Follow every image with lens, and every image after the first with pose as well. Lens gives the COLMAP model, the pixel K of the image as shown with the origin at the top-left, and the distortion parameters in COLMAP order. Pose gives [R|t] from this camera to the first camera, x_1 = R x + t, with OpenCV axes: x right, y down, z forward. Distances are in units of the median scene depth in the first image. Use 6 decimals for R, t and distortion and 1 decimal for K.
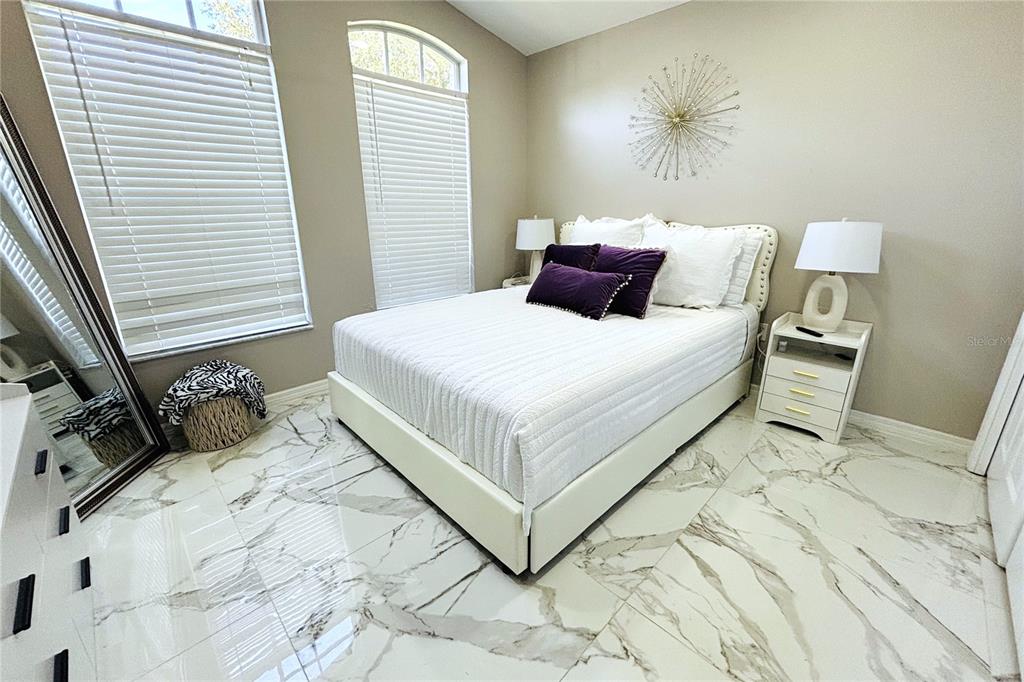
lens RADIAL K [[416.7, 0, 515.4], [0, 416.7, 339.4], [0, 0, 1]] dist [-0.001070, 0.000198]
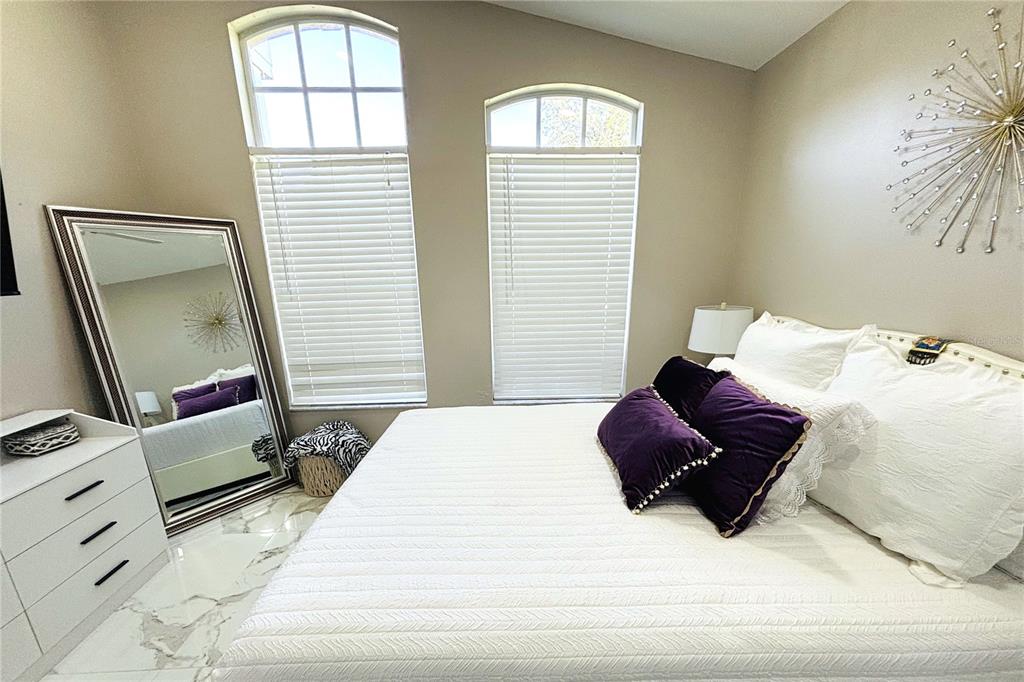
lens RADIAL K [[416.7, 0, 514.4], [0, 416.7, 386.9], [0, 0, 1]] dist [-0.001070, 0.000198]
pose [[0.736886, 0.179374, -0.651785, 0.401091], [-0.193493, 0.979781, 0.050883, -0.200705], [0.647734, 0.088621, 0.756695, 0.411903]]
